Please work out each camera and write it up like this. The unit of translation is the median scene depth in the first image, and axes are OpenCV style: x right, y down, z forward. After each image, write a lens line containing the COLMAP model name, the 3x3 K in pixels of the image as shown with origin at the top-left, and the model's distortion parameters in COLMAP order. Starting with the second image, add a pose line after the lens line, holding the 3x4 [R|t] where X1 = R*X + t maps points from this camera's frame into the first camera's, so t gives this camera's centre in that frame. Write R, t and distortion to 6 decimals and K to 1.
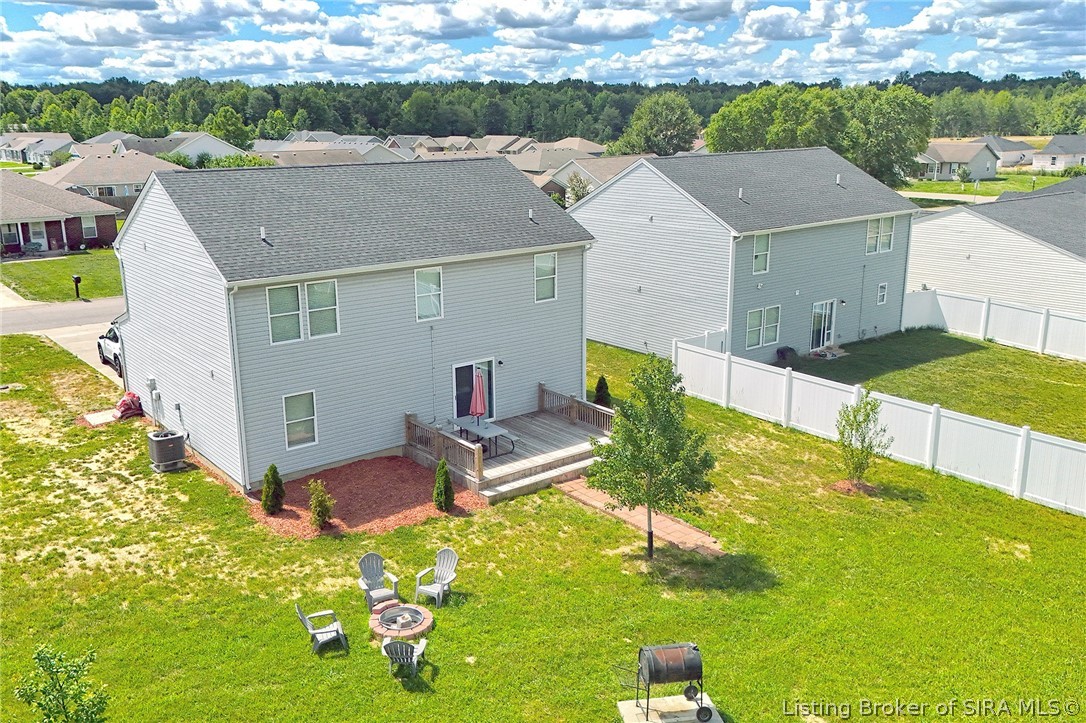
lens RADIAL K [[970.8, 0, 543.0], [0, 970.8, 361.5], [0, 0, 1]] dist [0.022235, -0.002568]
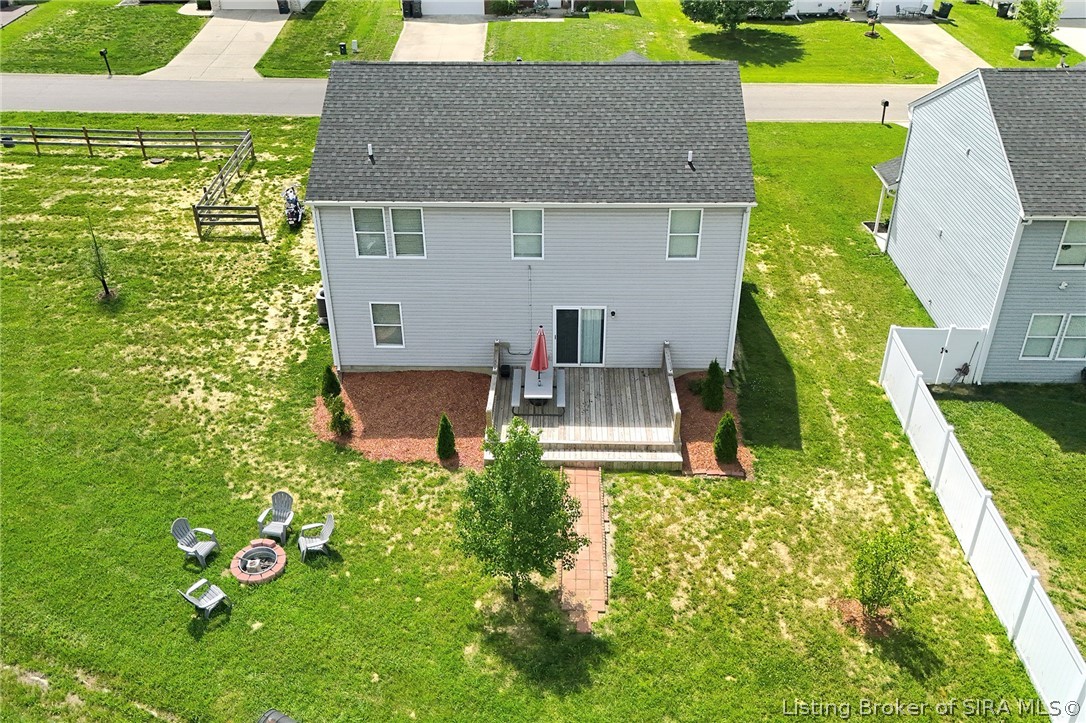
lens RADIAL K [[970.8, 0, 543.0], [0, 970.8, 361.5], [0, 0, 1]] dist [0.022235, -0.002568]
pose [[0.768501, 0.337031, -0.543890, 0.486720], [-0.167014, 0.926222, 0.337964, -0.296020], [0.617667, -0.168888, 0.768091, 0.259111]]
